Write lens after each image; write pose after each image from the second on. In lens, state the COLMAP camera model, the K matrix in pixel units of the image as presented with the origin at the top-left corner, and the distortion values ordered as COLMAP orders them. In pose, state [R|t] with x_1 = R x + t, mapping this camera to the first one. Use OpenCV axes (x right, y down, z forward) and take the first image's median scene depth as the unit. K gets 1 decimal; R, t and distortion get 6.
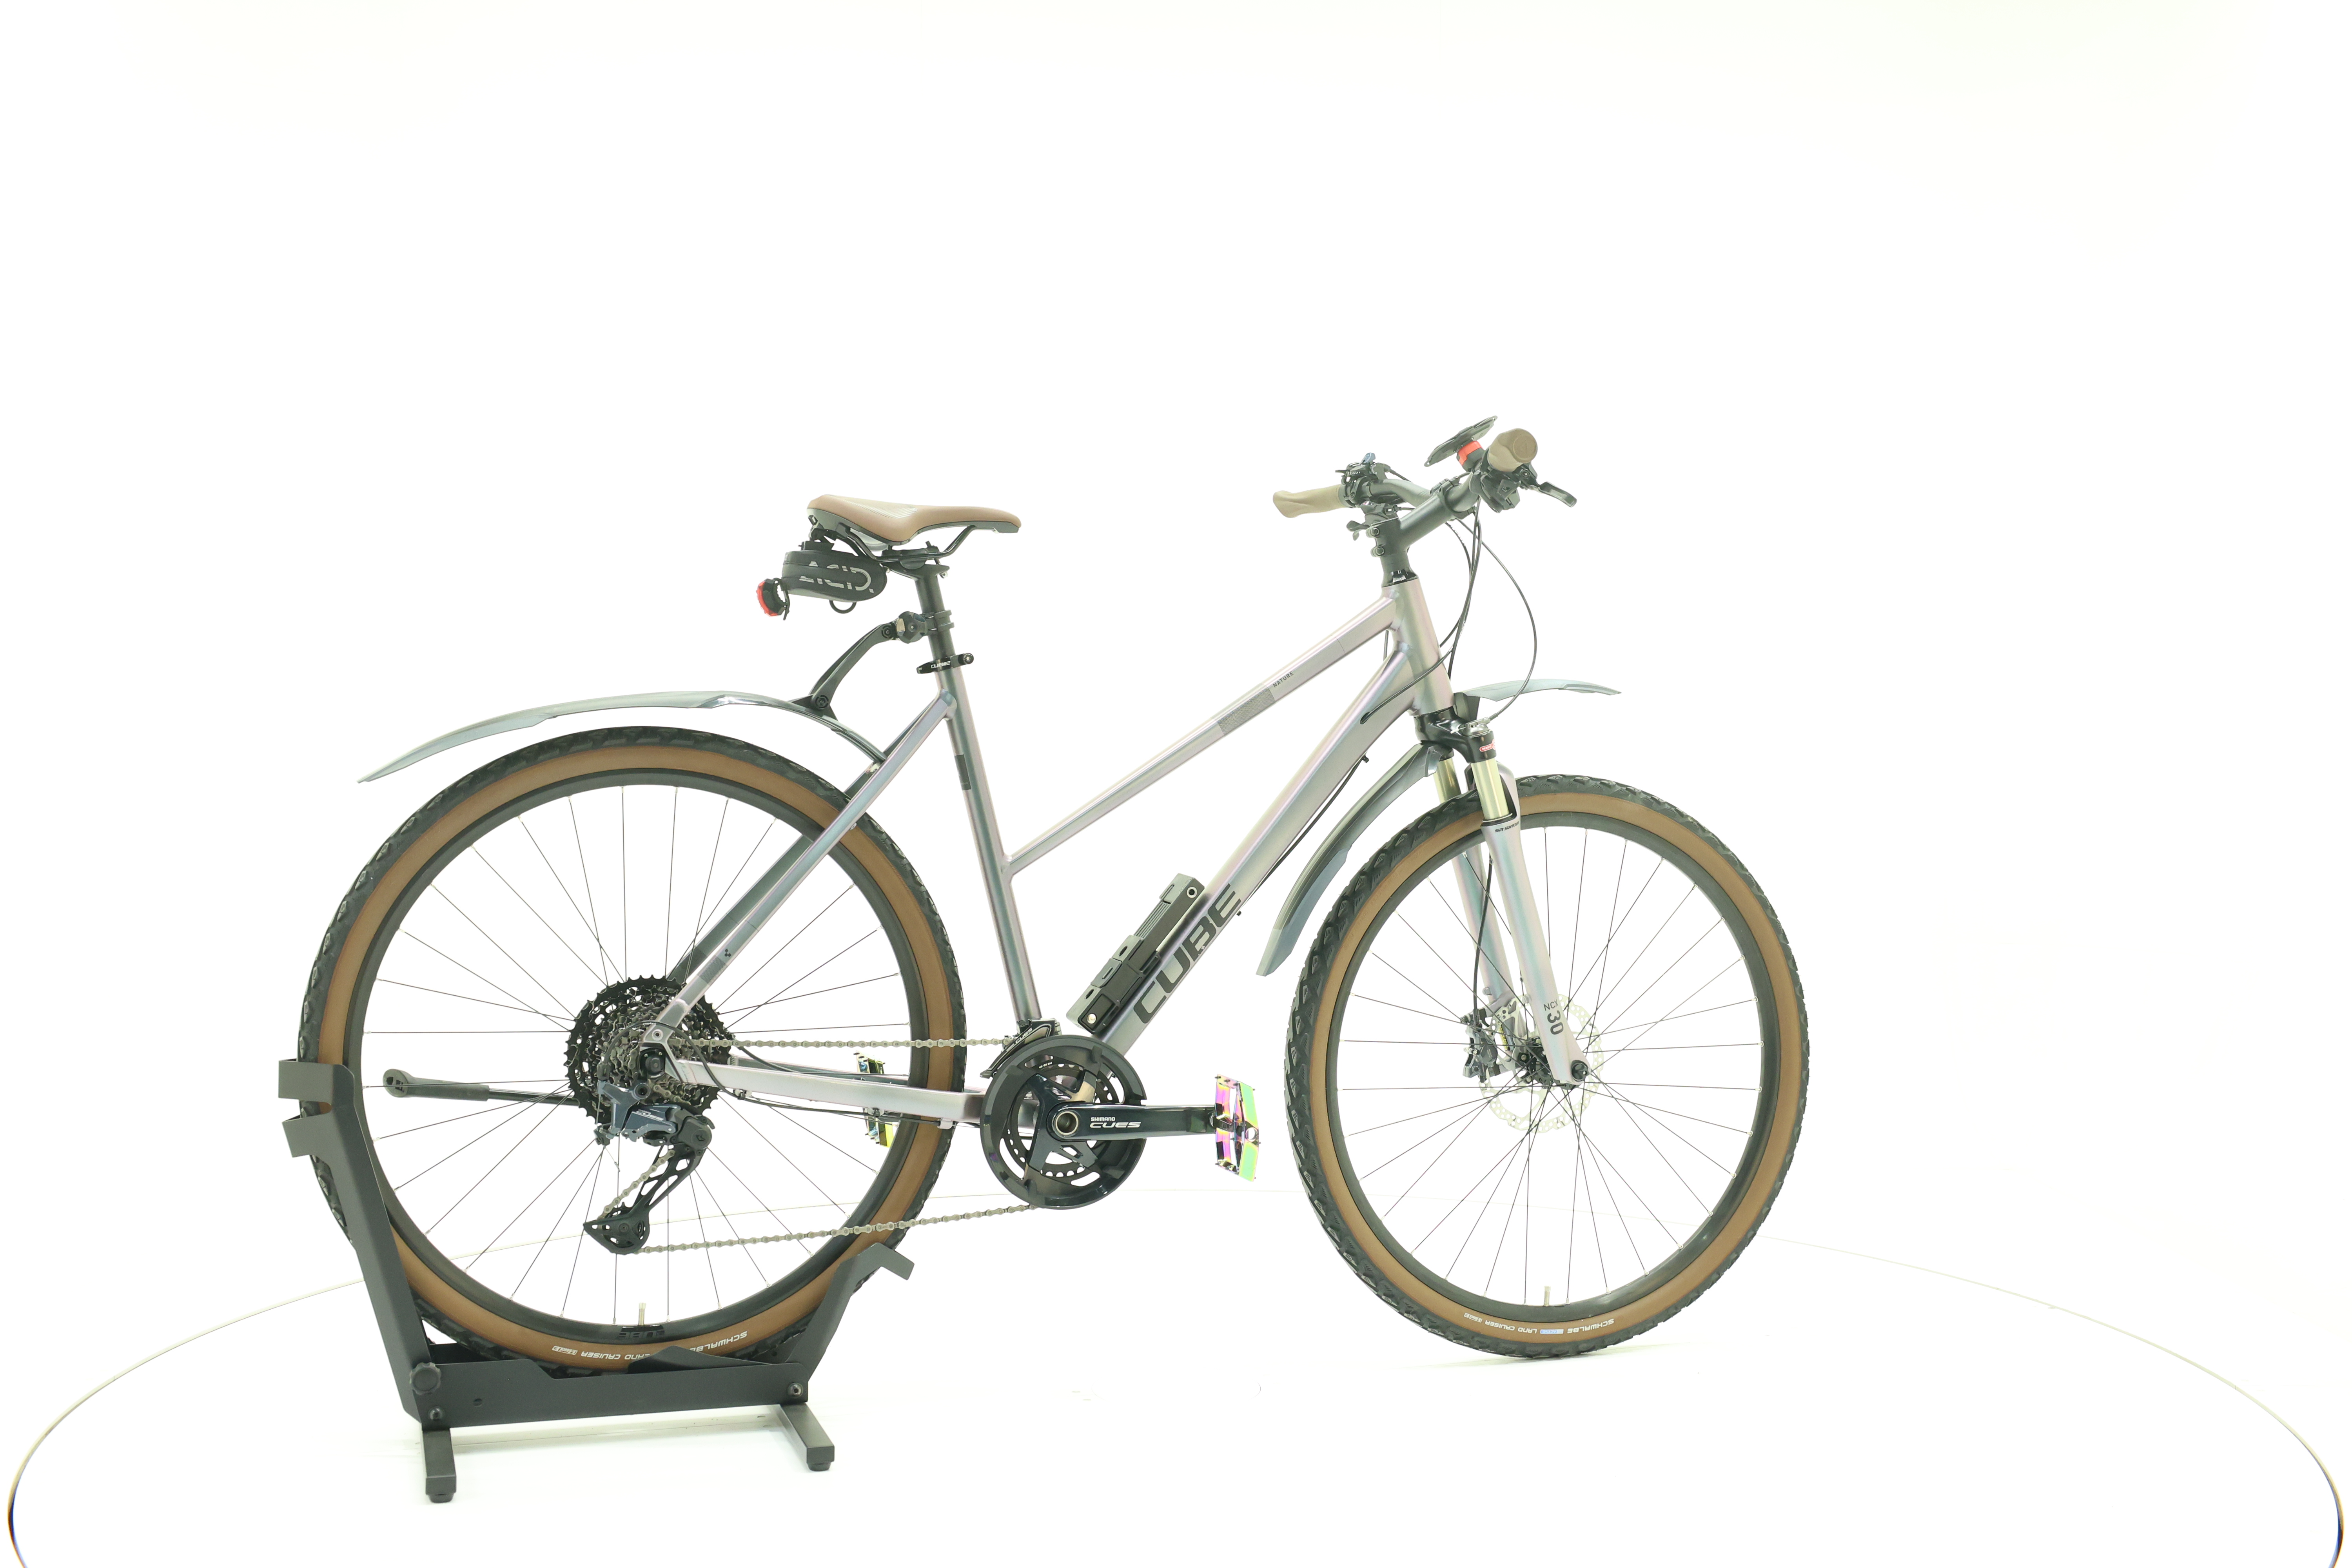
lens RADIAL K [[2526.0, 0, 1179.7], [0, 2526.0, 787.4], [0, 0, 1]] dist [-0.010754, 0.000000]
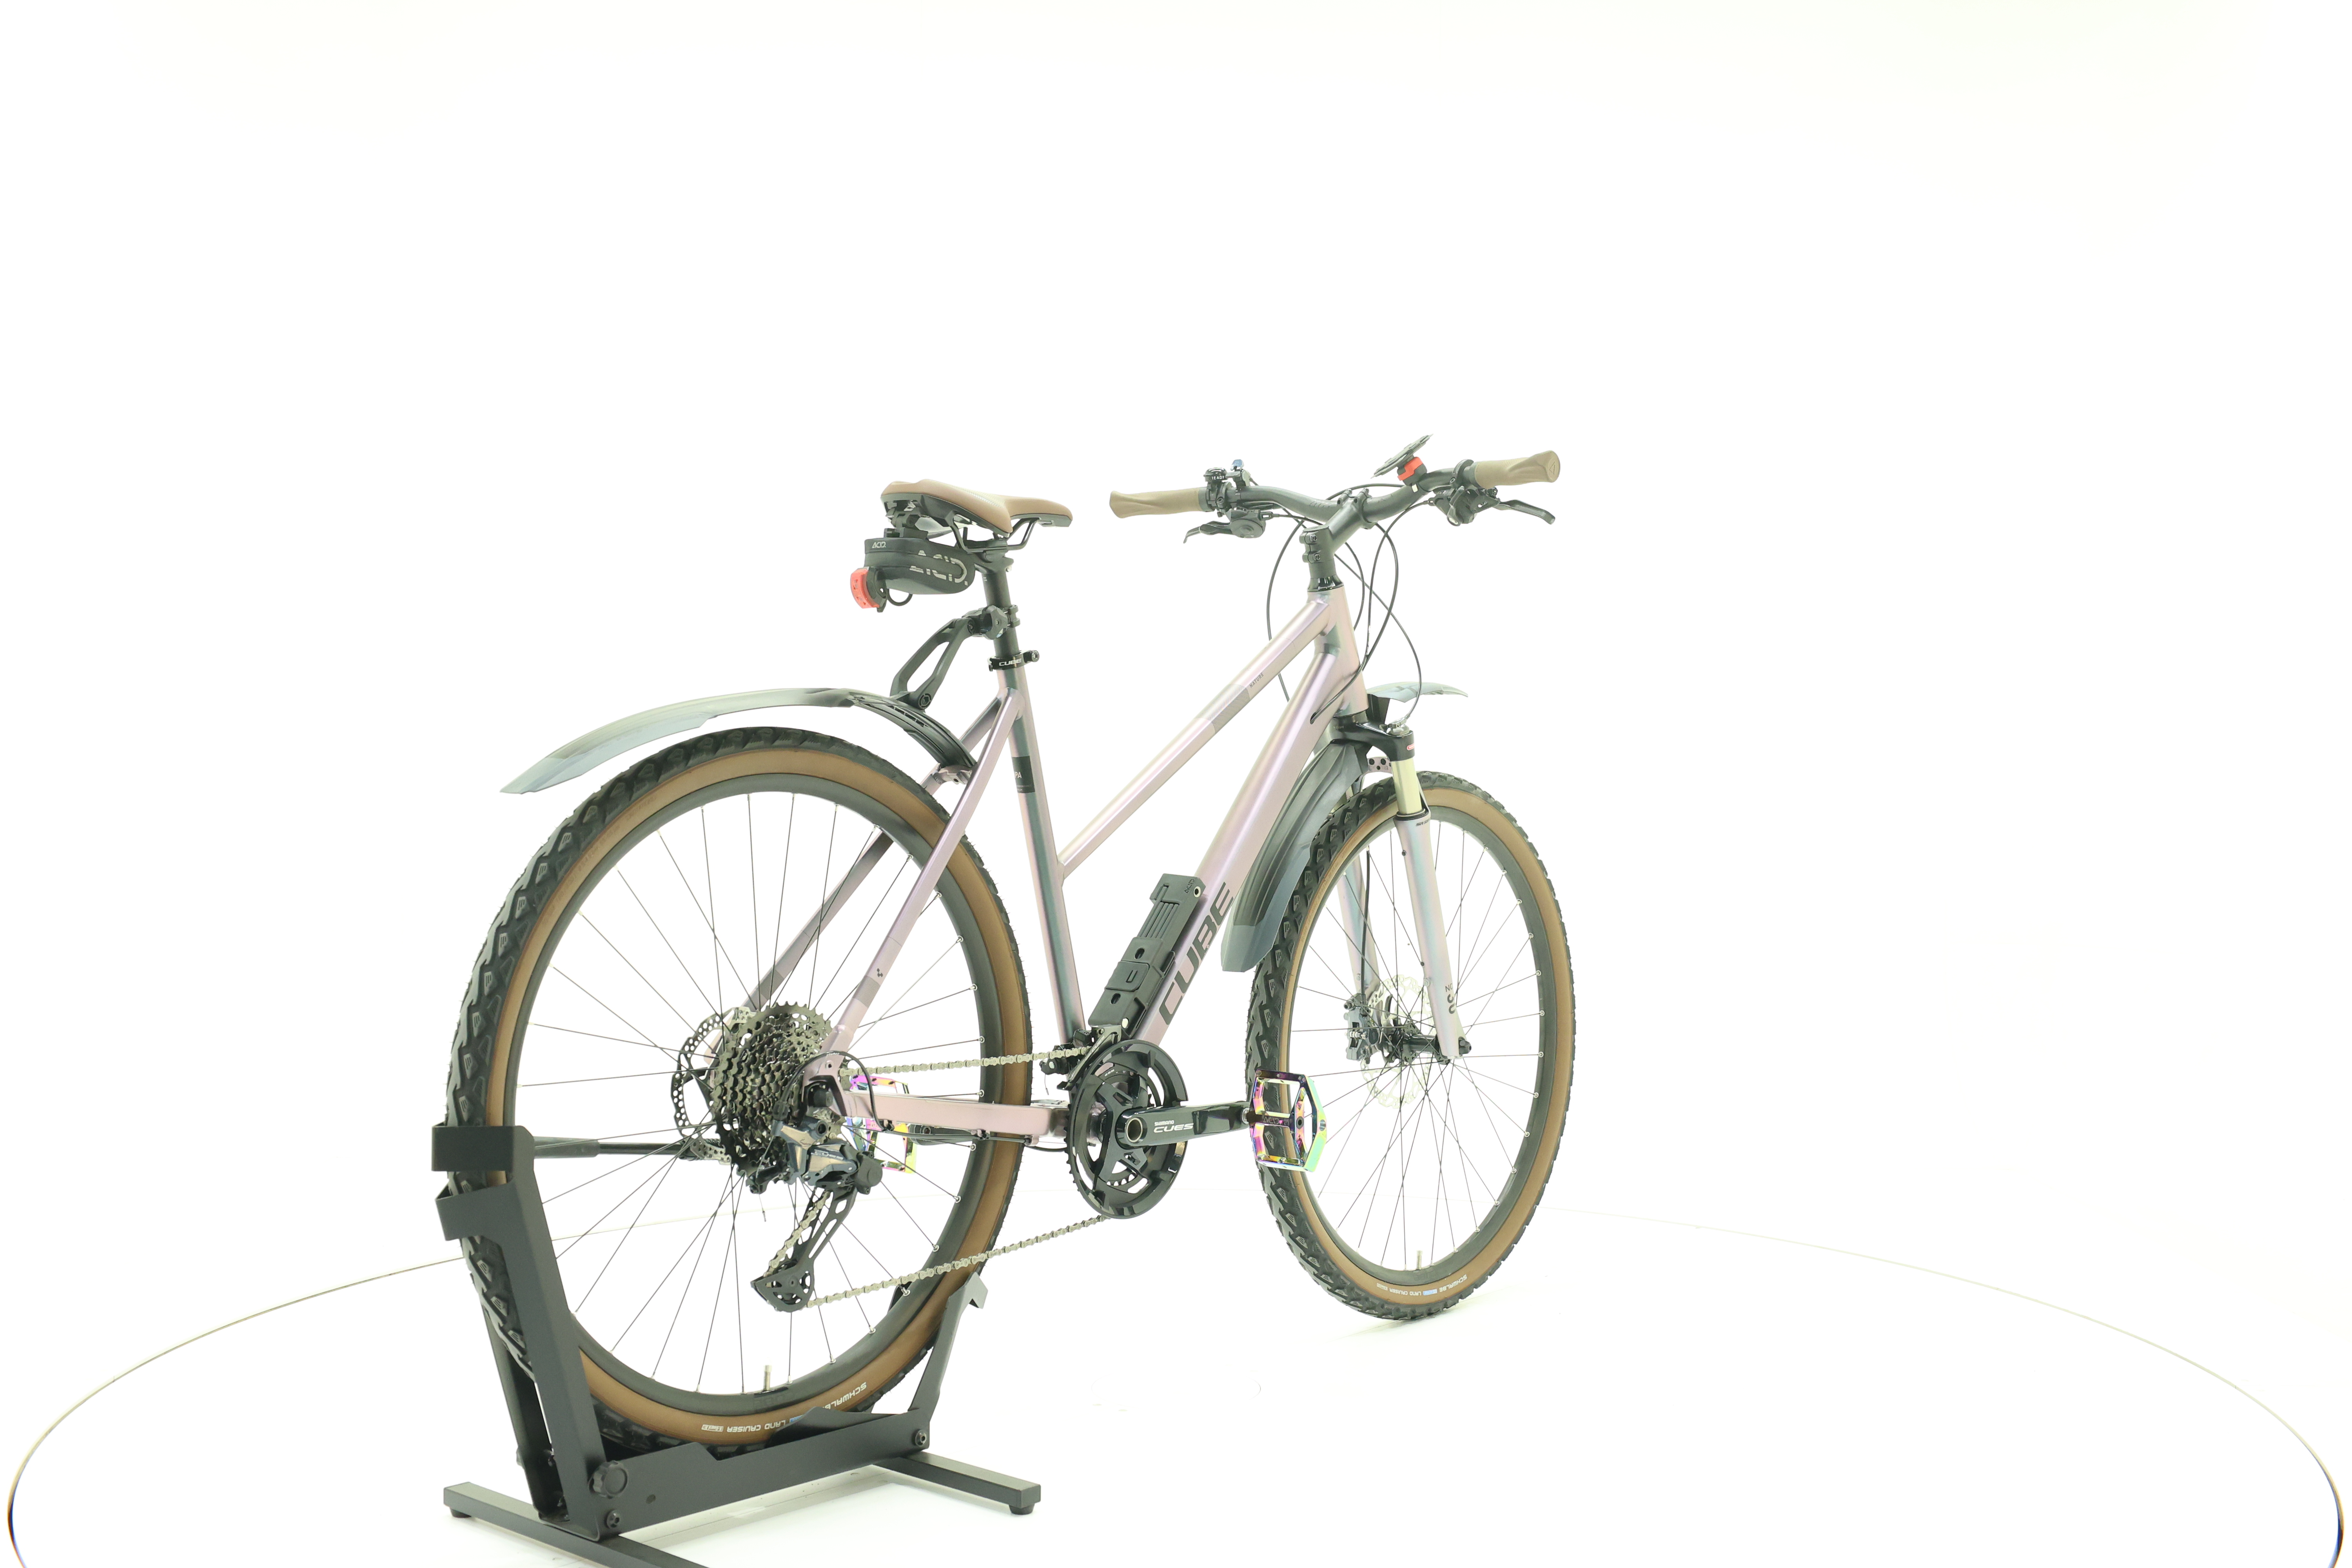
lens RADIAL K [[2526.0, 0, 1172.8], [0, 2526.0, 777.6], [0, 0, 1]] dist [-0.010754, 0.000000]
pose [[0.865268, -0.009917, 0.501211, -0.519623], [0.010603, 0.999943, 0.001479, -0.005662], [-0.501197, 0.004035, 0.865324, 0.140044]]
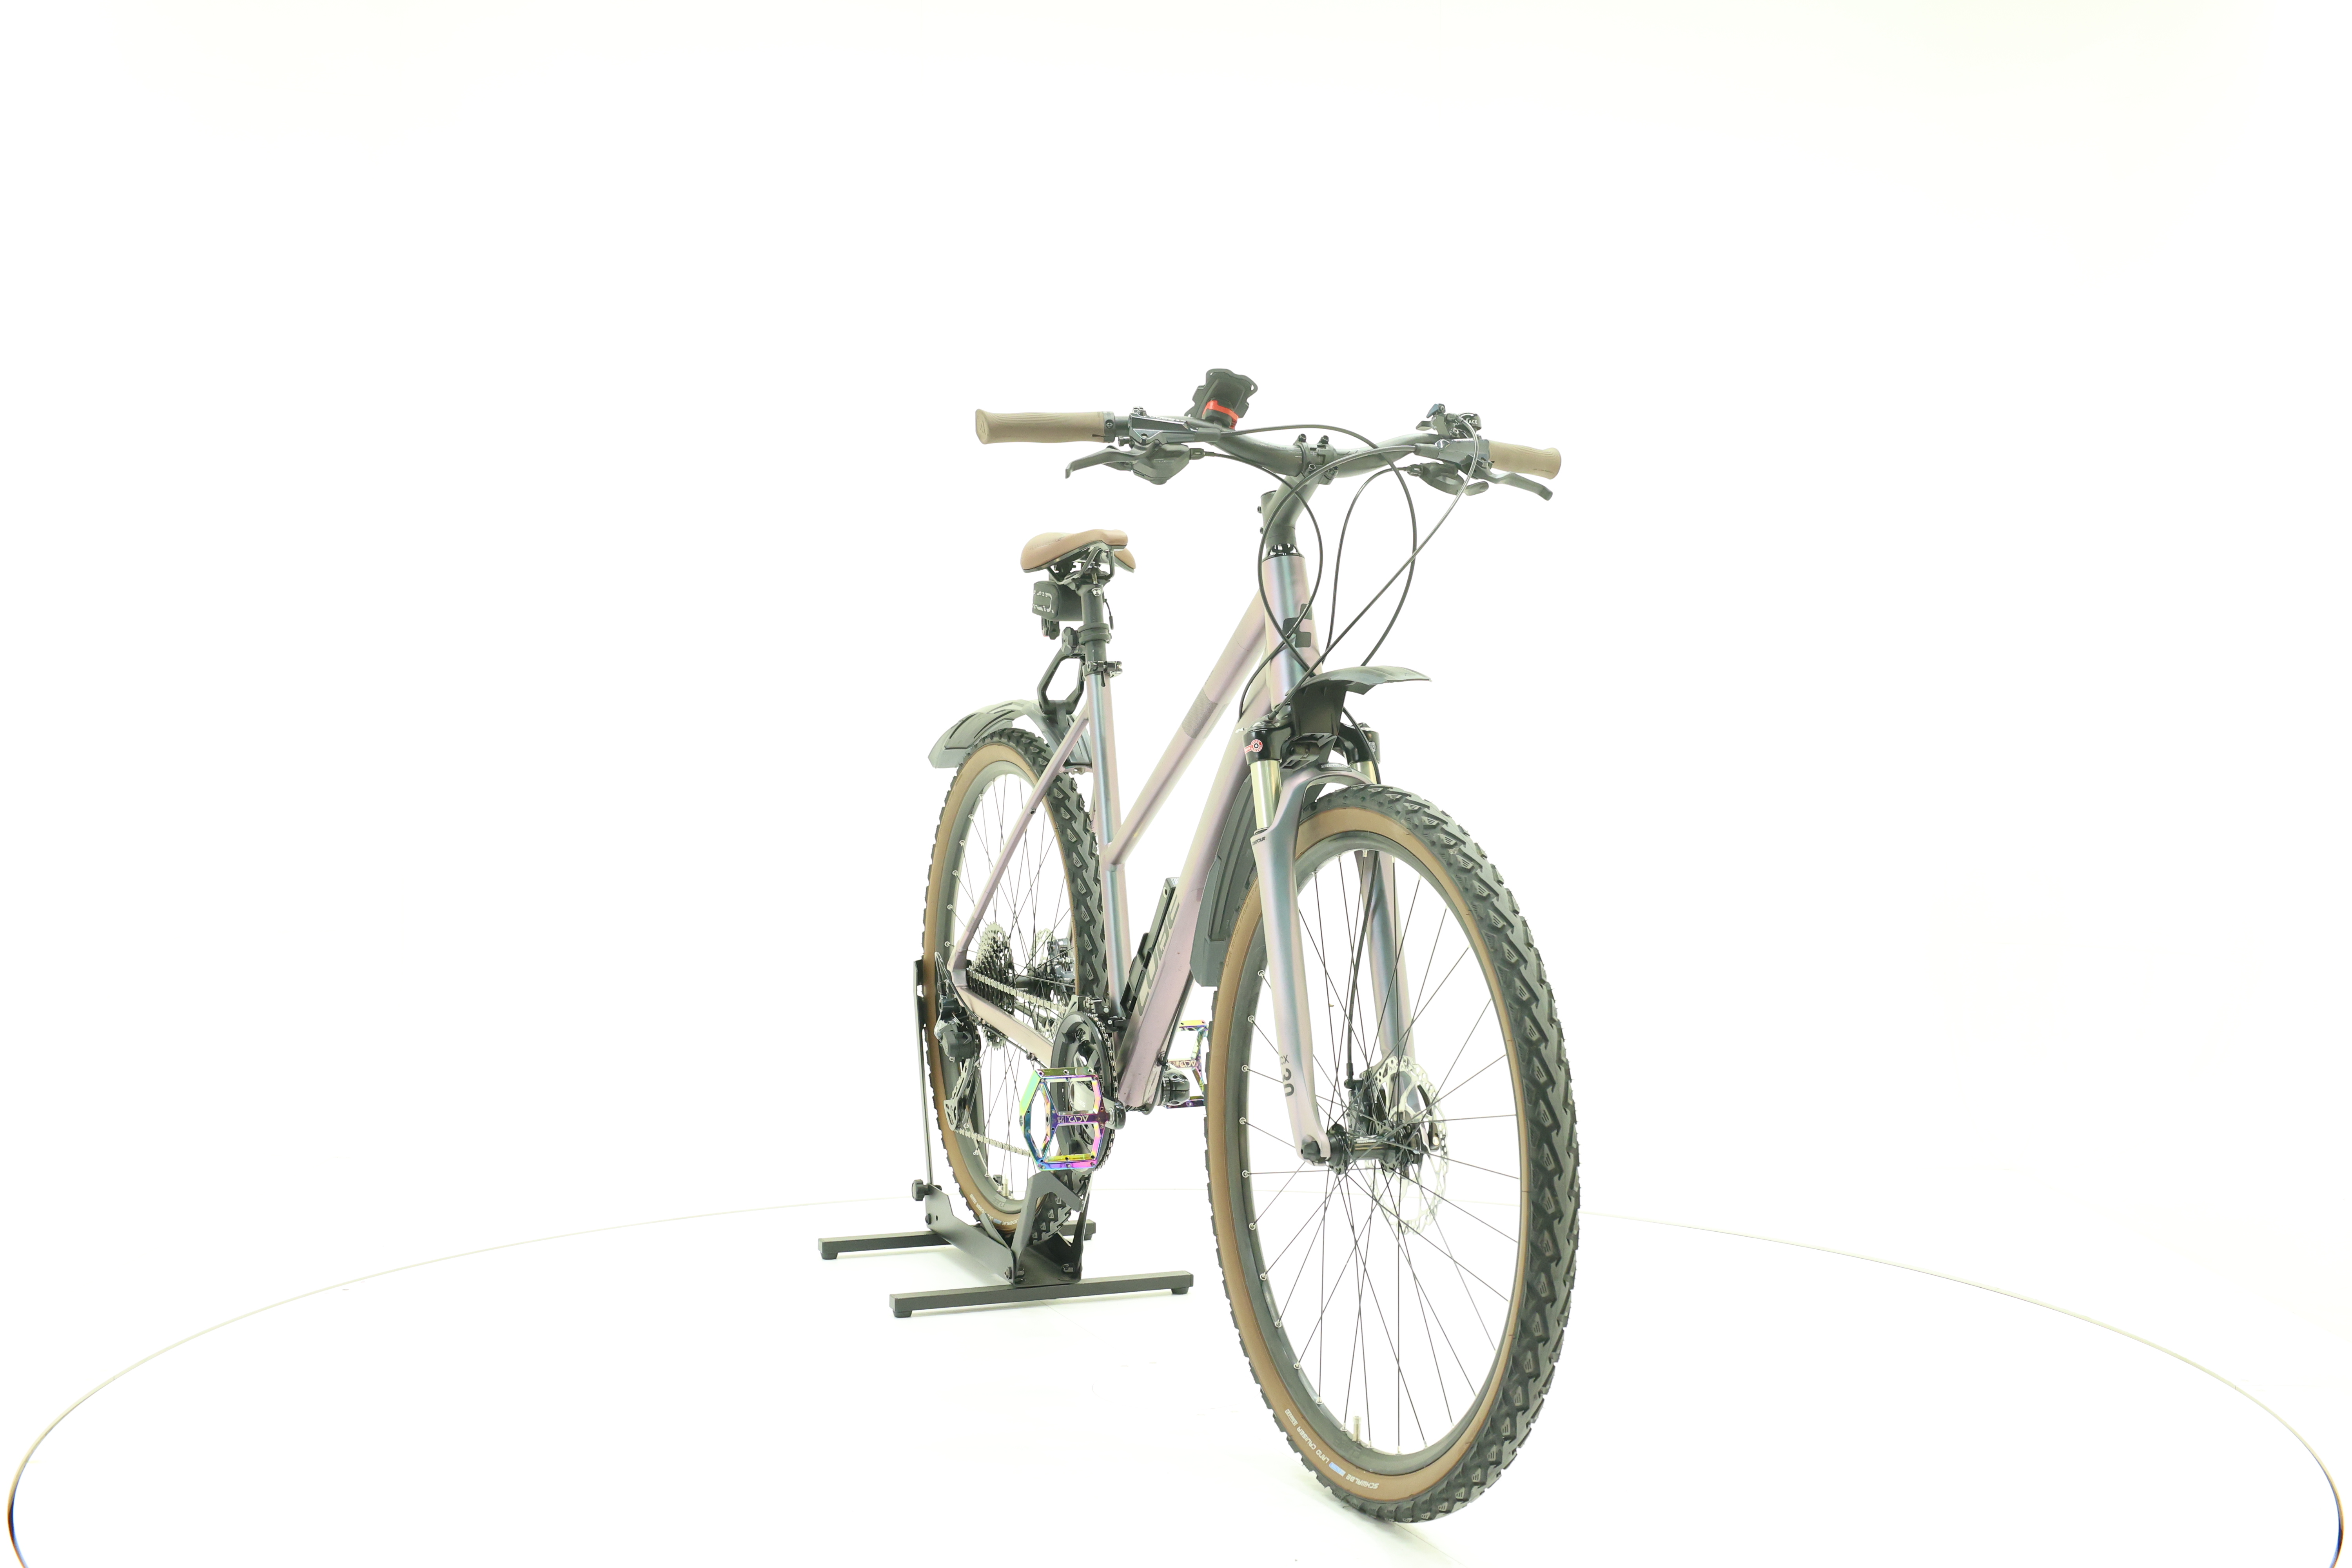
lens RADIAL K [[2526.0, 0, 1159.3], [0, 2526.0, 786.6], [0, 0, 1]] dist [-0.010754, 0.000000]
pose [[0.058757, 0.019302, -0.998086, 1.028729], [-0.024800, 0.999533, 0.017870, -0.018595], [0.997964, 0.023703, 0.059208, 0.962705]]
